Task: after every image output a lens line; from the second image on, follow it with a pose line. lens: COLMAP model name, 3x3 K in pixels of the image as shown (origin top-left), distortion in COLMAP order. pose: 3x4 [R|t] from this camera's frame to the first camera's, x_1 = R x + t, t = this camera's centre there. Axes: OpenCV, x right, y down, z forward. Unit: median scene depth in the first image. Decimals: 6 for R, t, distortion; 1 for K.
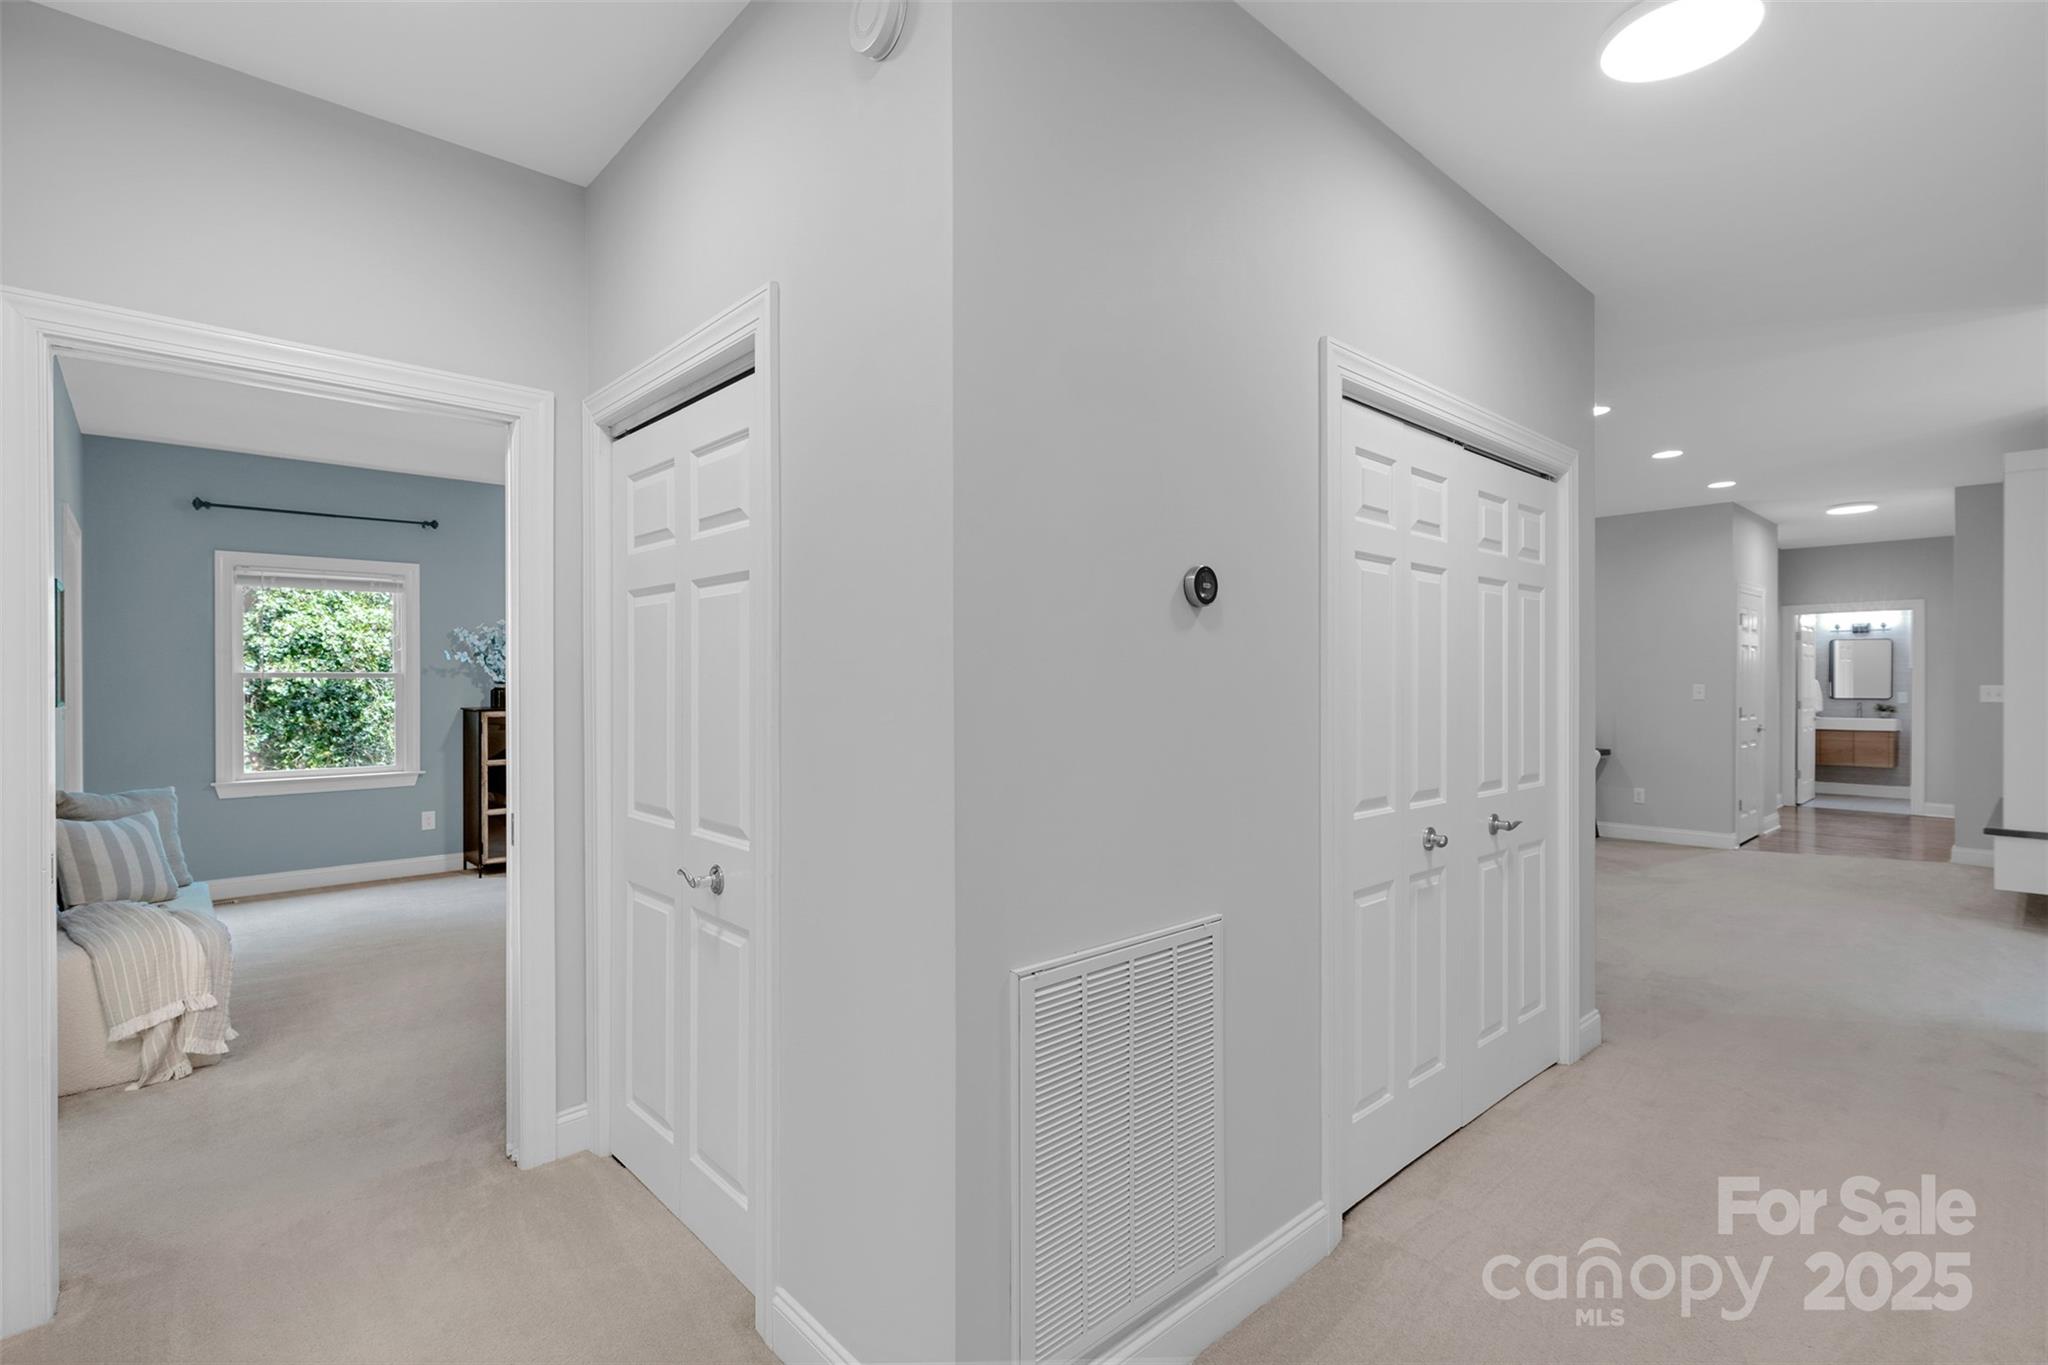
lens RADIAL K [[949.7, 0, 1024.0], [0, 949.7, 682.5], [0, 0, 1]] dist [0.001882, 0.001498]
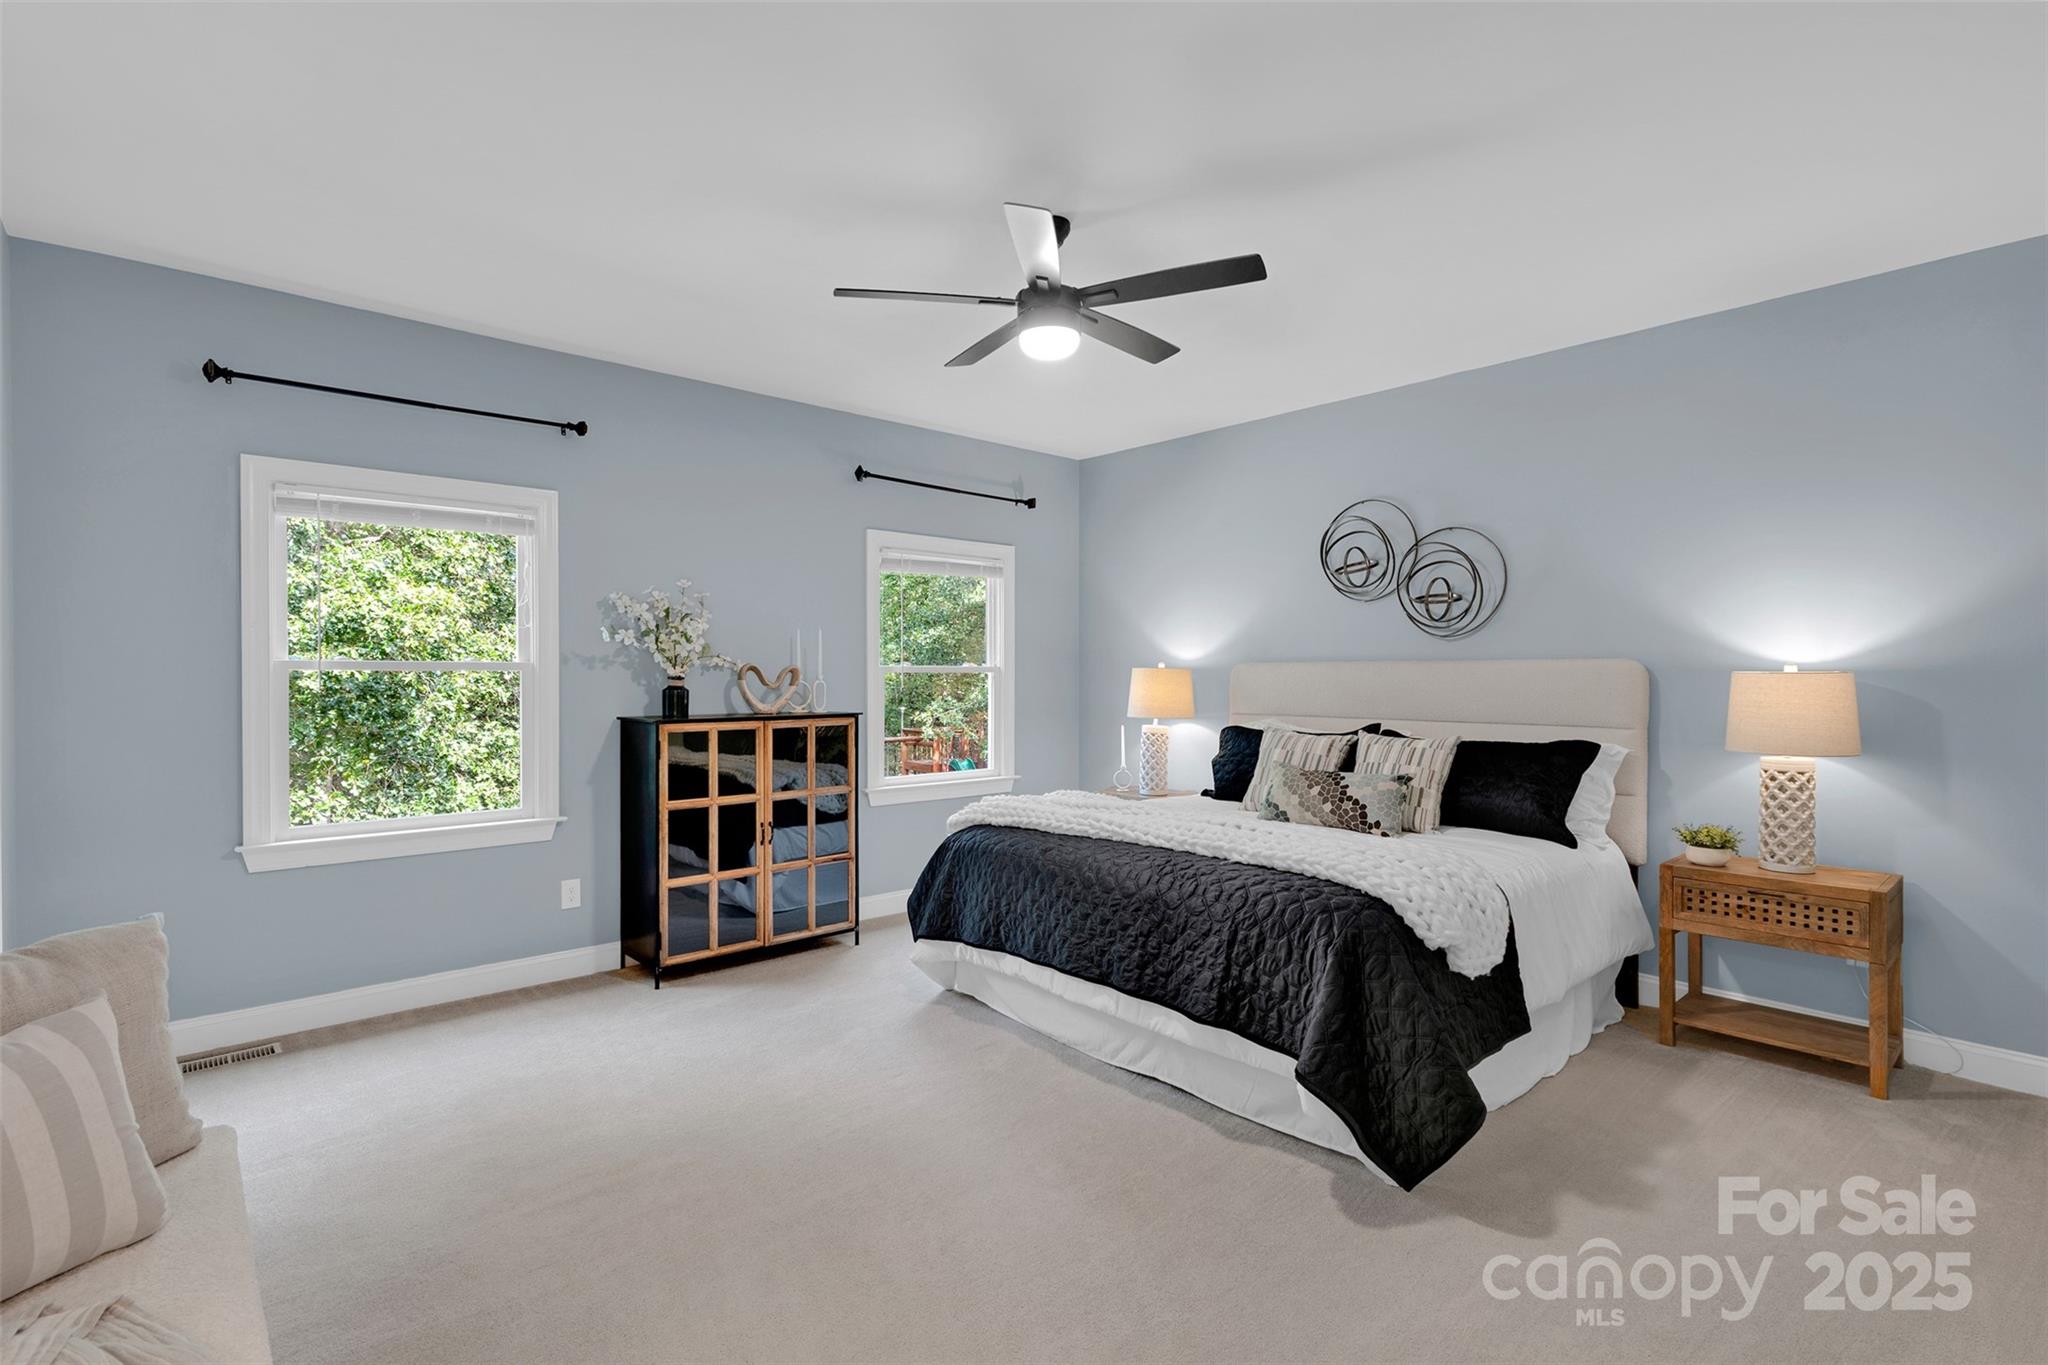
lens RADIAL K [[951.0, 0, 1024.0], [0, 951.0, 682.5], [0, 0, 1]] dist [-0.000242, 0.000213]
pose [[0.999967, 0.002216, -0.007791, -0.173949], [-0.002178, 0.999986, 0.004875, -0.000274], [0.007802, -0.004858, 0.999958, 0.200117]]
